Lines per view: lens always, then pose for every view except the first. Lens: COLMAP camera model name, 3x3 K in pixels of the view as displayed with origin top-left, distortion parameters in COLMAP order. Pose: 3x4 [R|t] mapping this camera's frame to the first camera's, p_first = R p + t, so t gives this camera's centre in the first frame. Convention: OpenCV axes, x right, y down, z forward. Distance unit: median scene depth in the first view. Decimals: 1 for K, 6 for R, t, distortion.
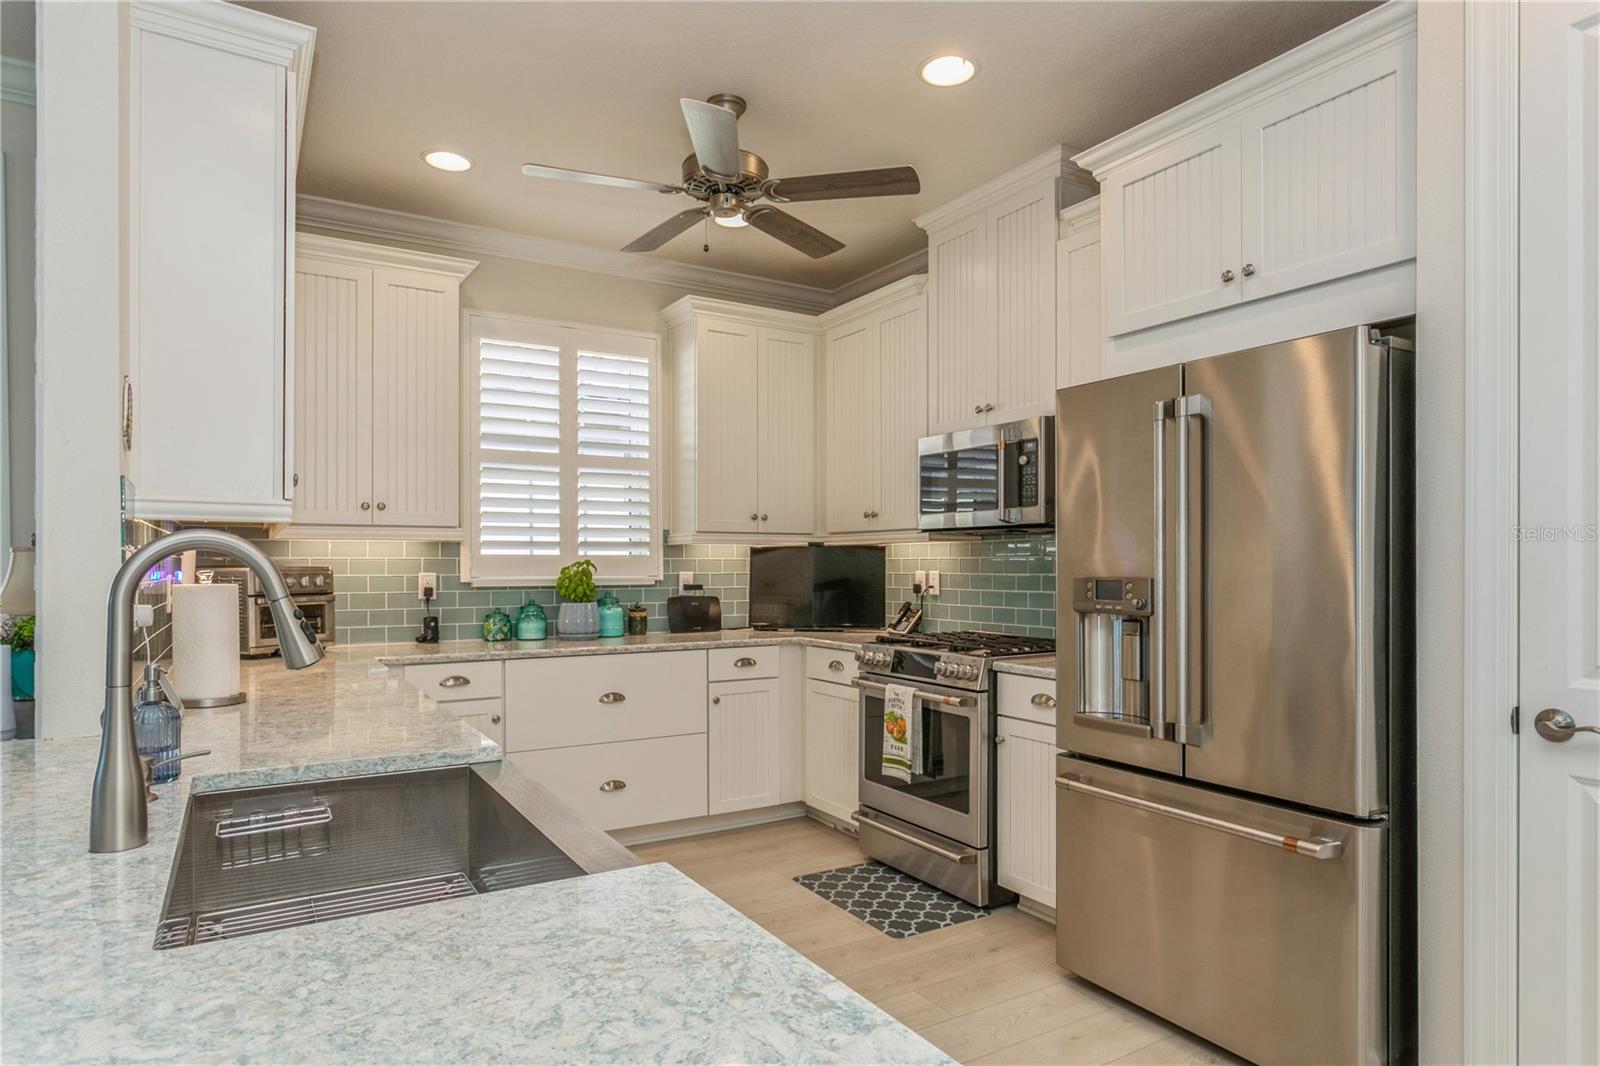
lens RADIAL K [[919.3, 0, 803.4], [0, 919.3, 563.4], [0, 0, 1]] dist [-0.002497, 0.002760]
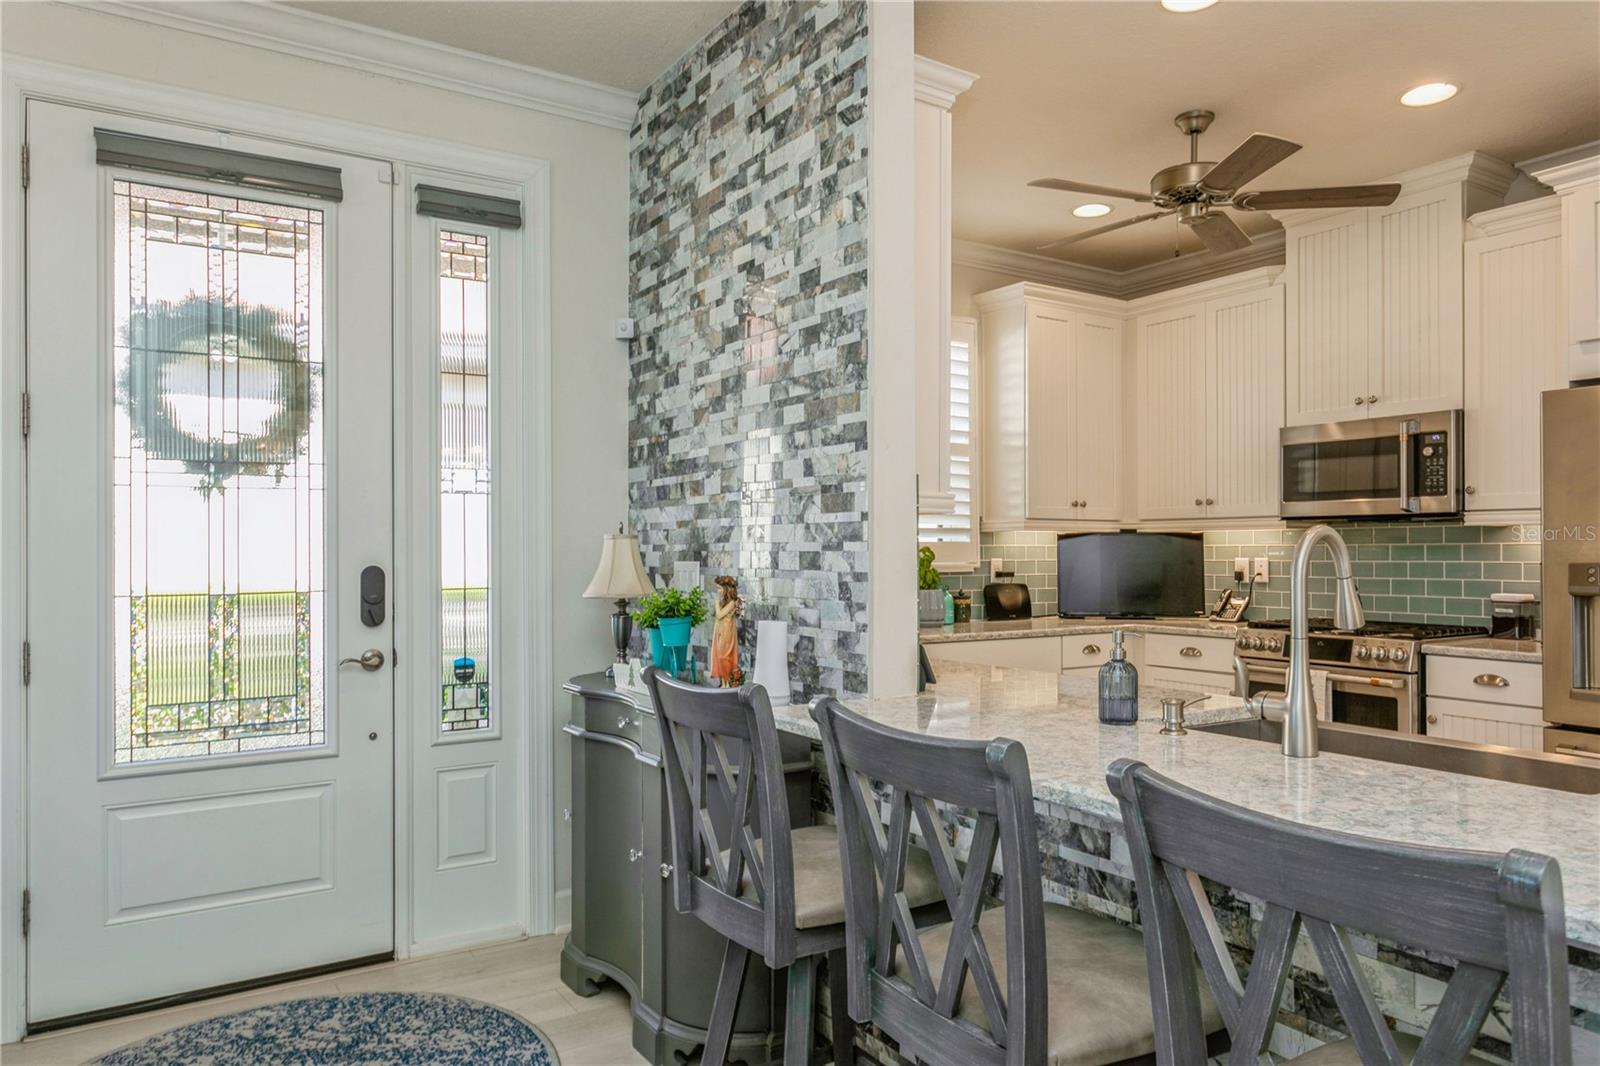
lens RADIAL K [[1061.4, 0, 804.6], [0, 1061.4, 539.0], [0, 0, 1]] dist [-0.017054, 0.015636]
pose [[0.999868, 0.001110, 0.016186, -0.428424], [-0.000928, 0.999936, -0.011245, 0.000829], [-0.016197, 0.011228, 0.999806, -0.160808]]
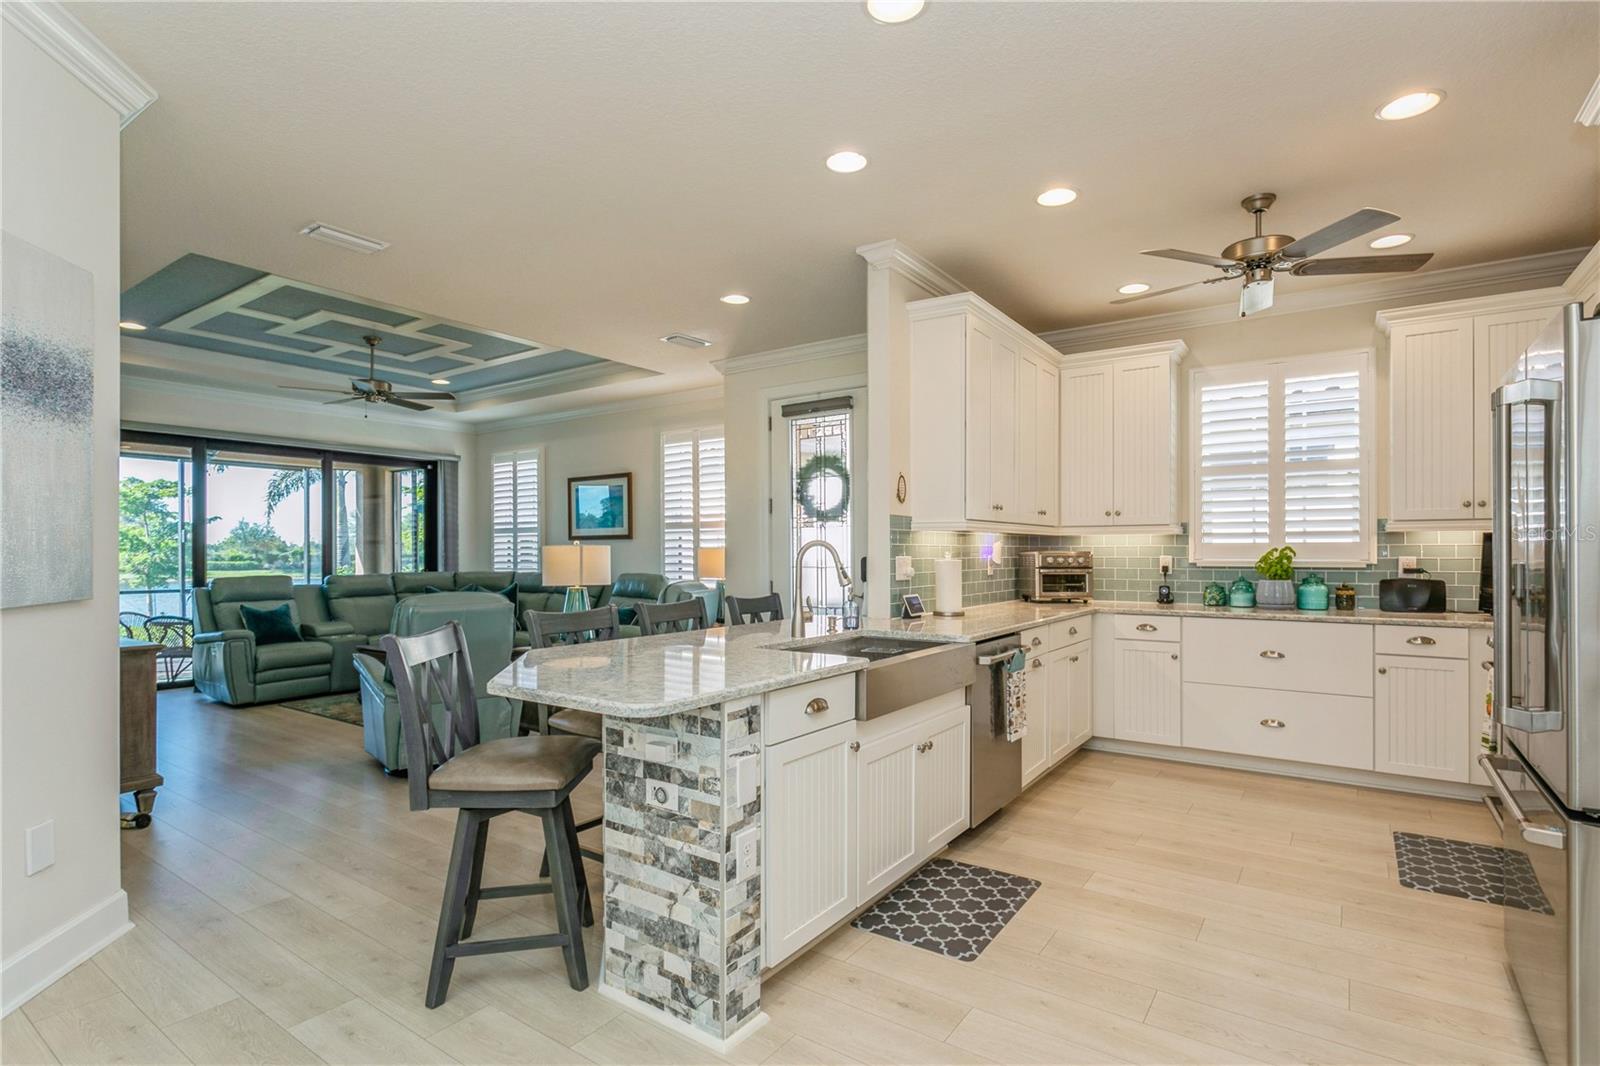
lens RADIAL K [[790.5, 0, 804.4], [0, 790.5, 547.0], [0, 0, 1]] dist [-0.016438, 0.003113]
pose [[0.411086, -0.005003, -0.911583, 0.518875], [0.002604, 0.999987, -0.004314, -0.000263], [0.911593, -0.000600, 0.411094, -0.039917]]
